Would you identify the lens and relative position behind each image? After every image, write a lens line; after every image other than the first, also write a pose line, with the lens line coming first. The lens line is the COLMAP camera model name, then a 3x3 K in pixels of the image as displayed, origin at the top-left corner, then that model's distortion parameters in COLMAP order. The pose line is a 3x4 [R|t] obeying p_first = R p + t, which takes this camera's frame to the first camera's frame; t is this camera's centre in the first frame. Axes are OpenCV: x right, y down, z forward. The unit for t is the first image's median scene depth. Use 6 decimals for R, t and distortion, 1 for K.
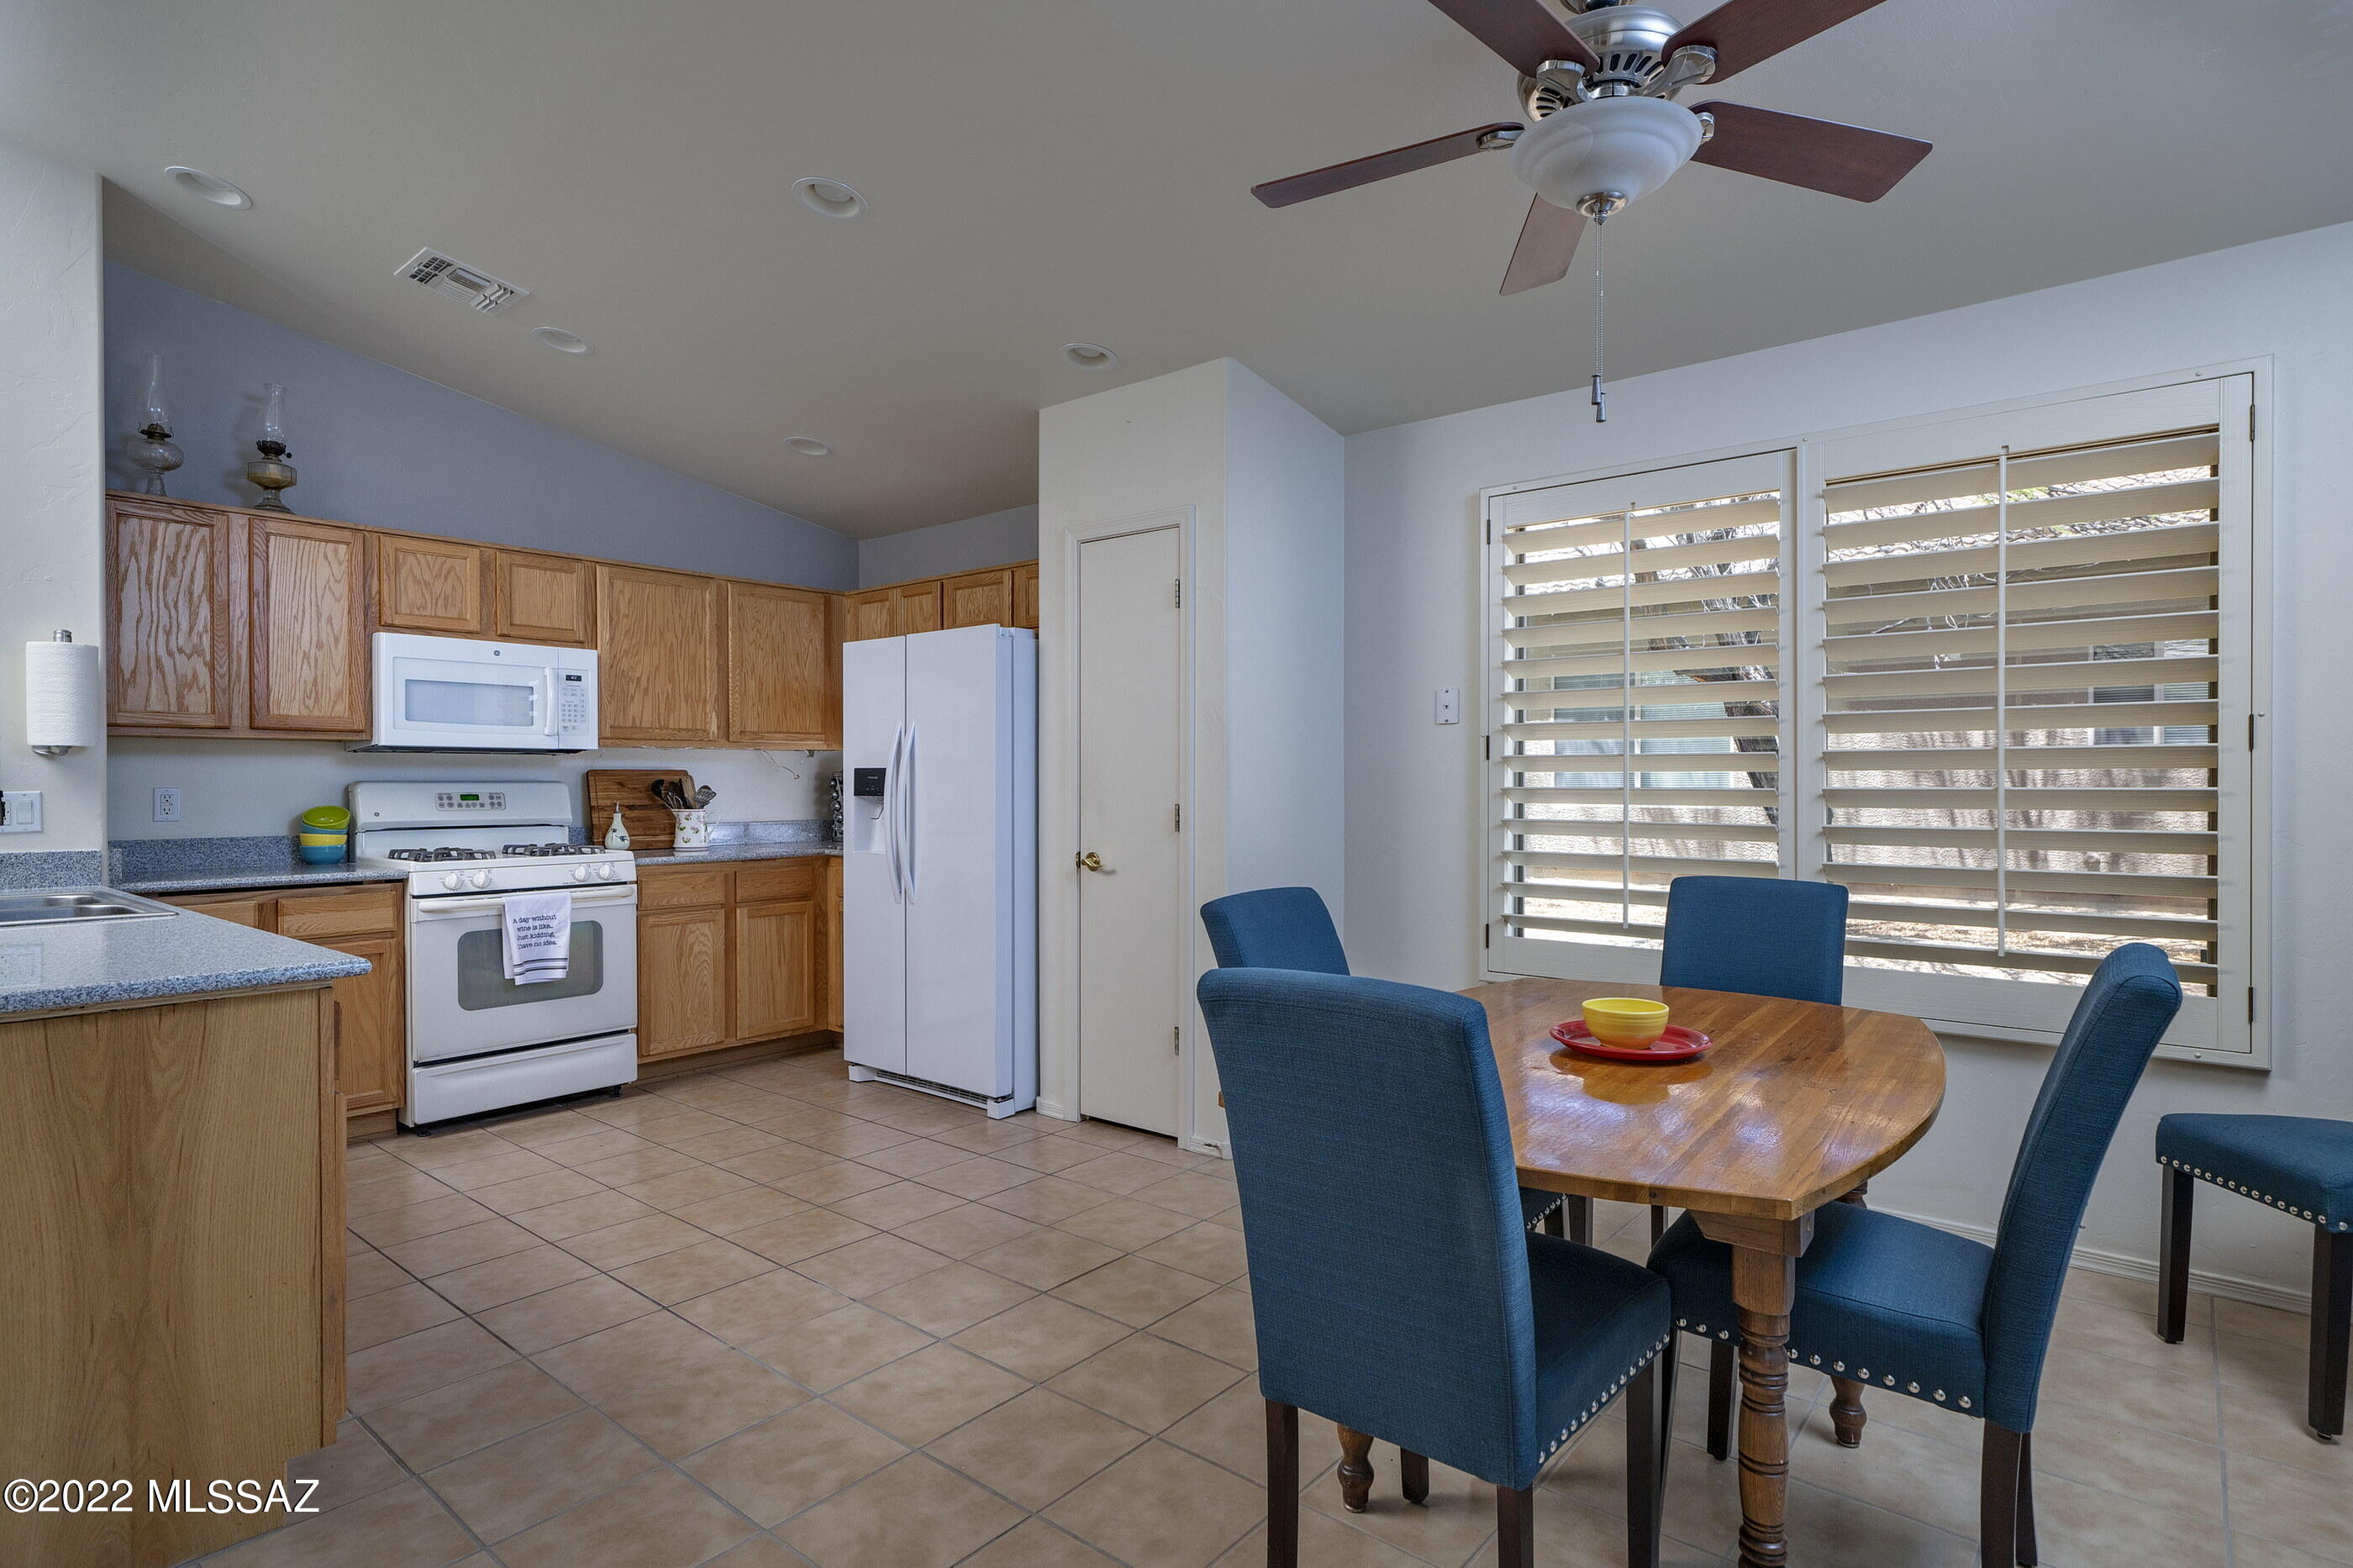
lens RADIAL K [[1236.0, 0, 1176.5], [0, 1236.0, 784.0], [0, 0, 1]] dist [-0.001254, -0.000610]
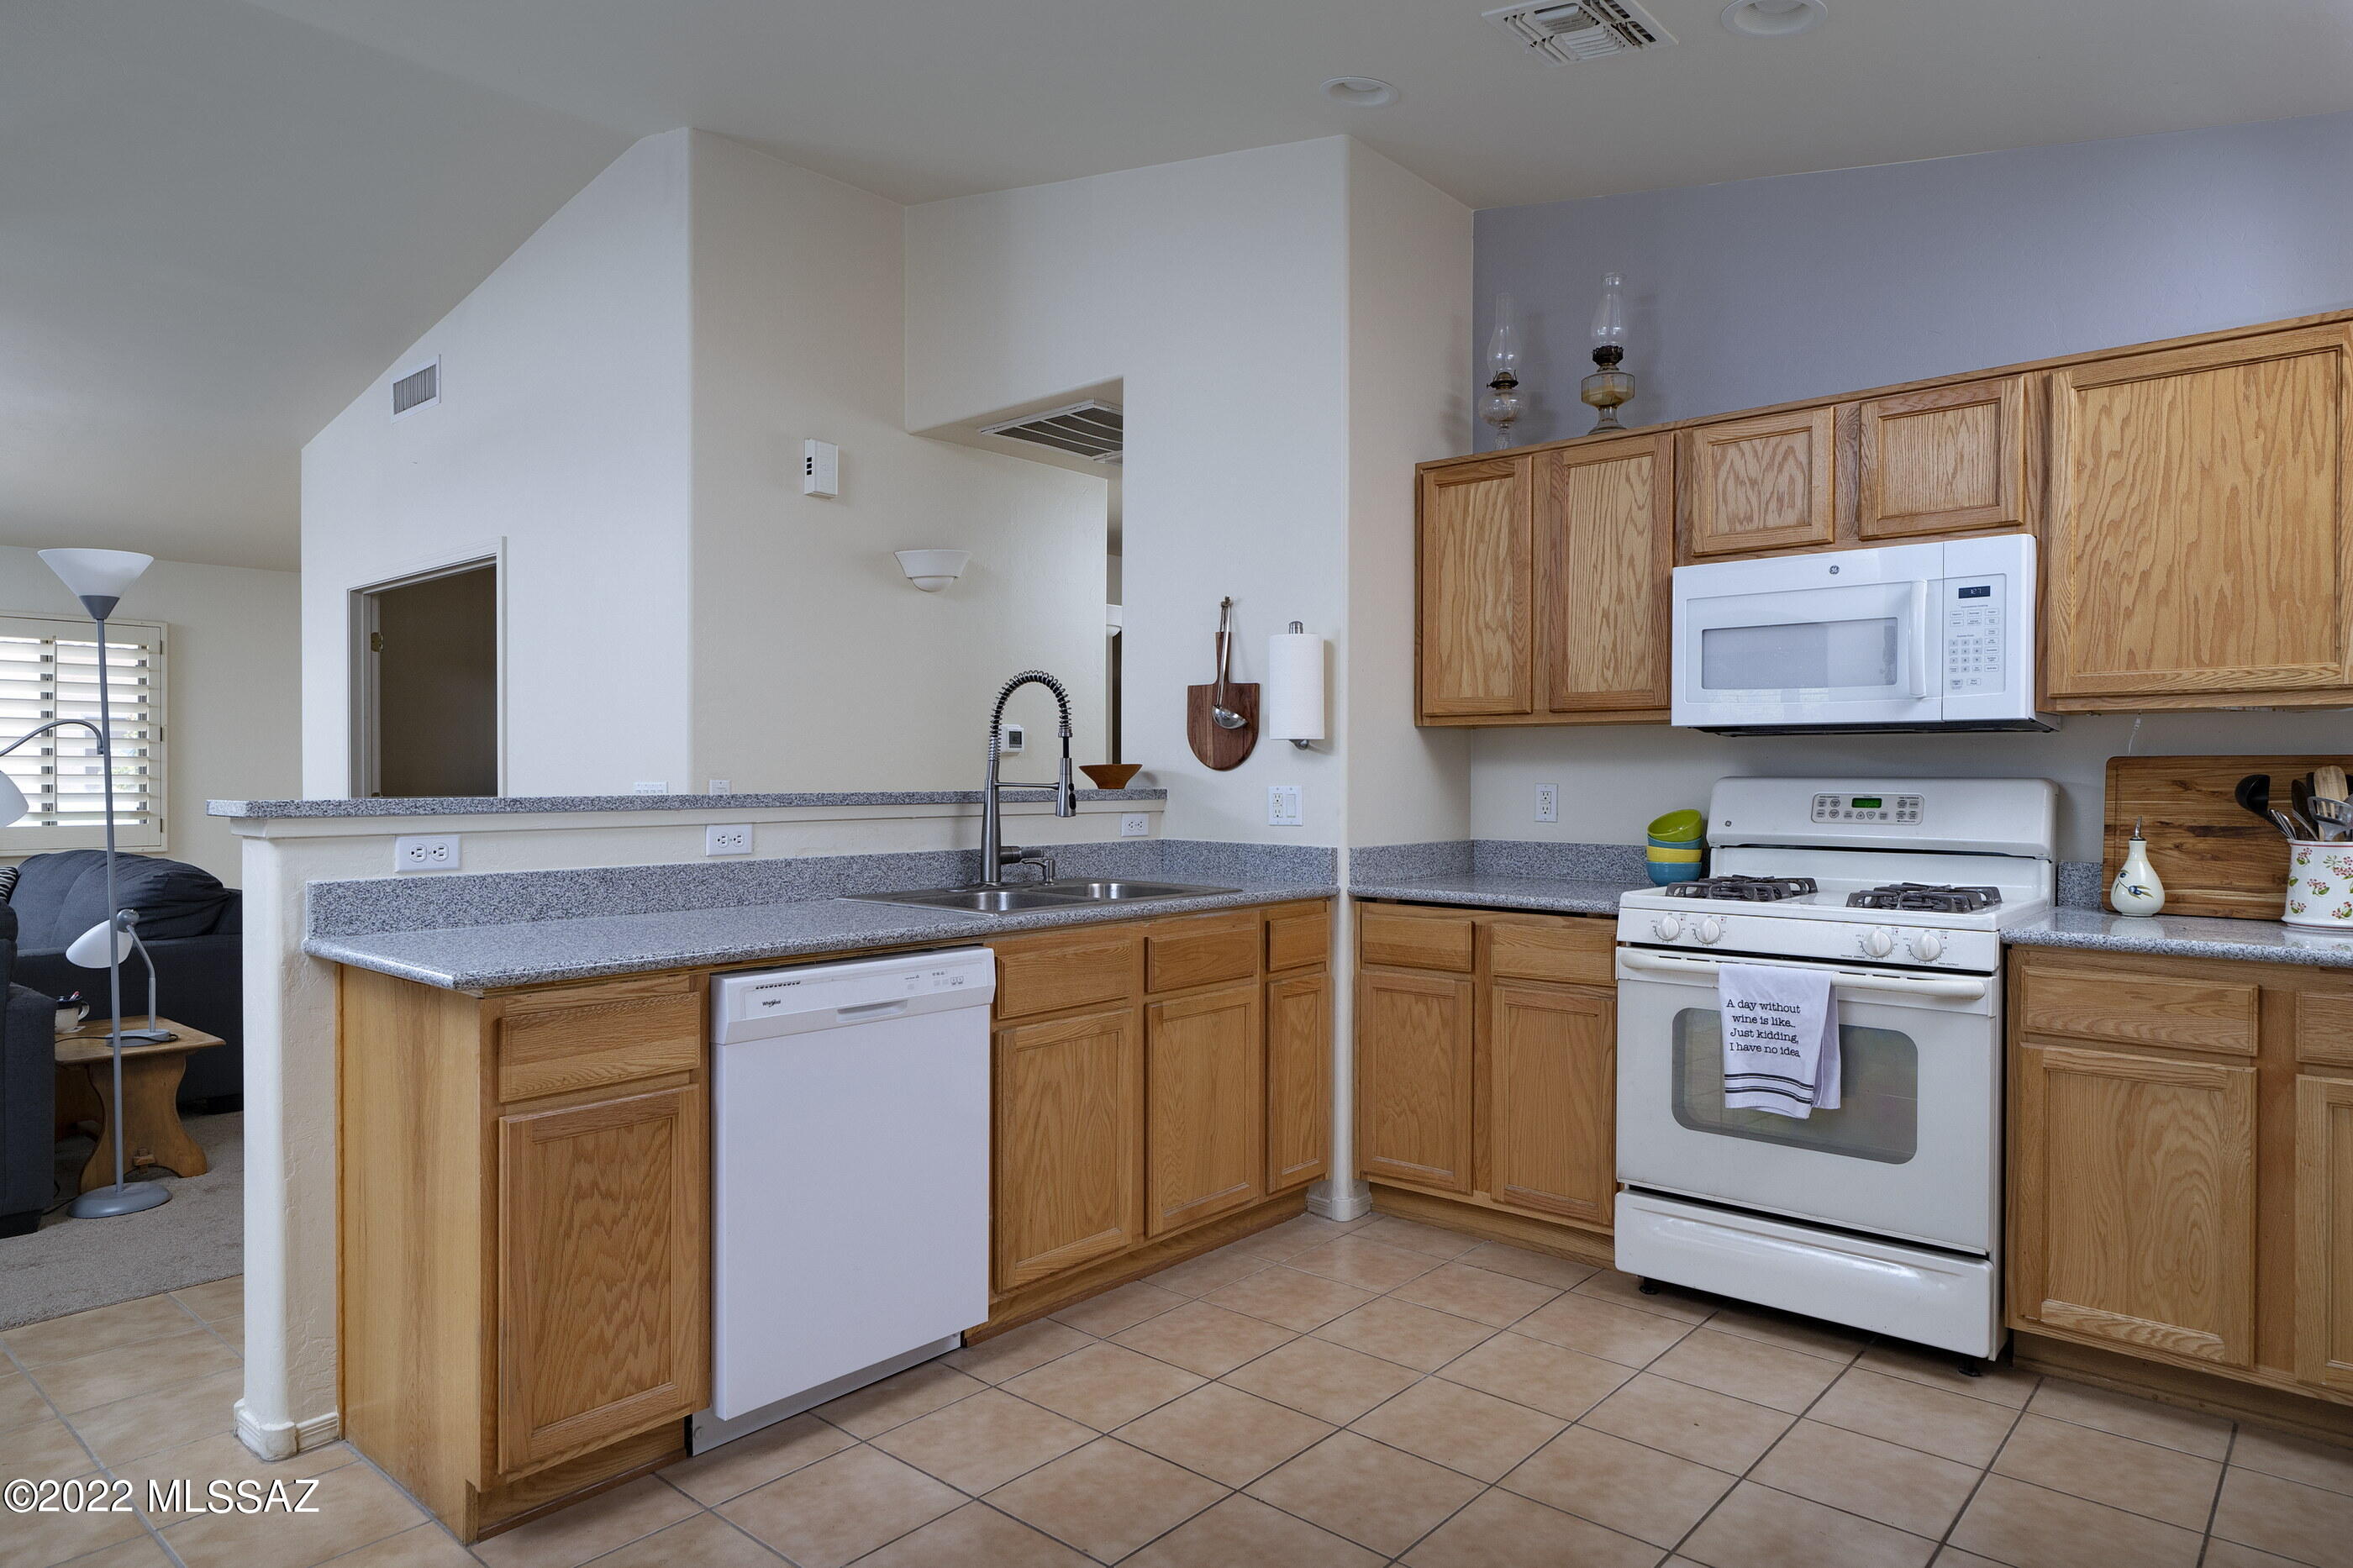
lens RADIAL K [[1386.4, 0, 1176.5], [0, 1386.4, 784.0], [0, 0, 1]] dist [-0.000130, -0.000083]
pose [[-0.029415, 0.008277, -0.999533, 0.163766], [-0.004227, 0.999956, 0.008405, -0.003645], [0.999558, 0.004472, -0.029378, 0.742415]]
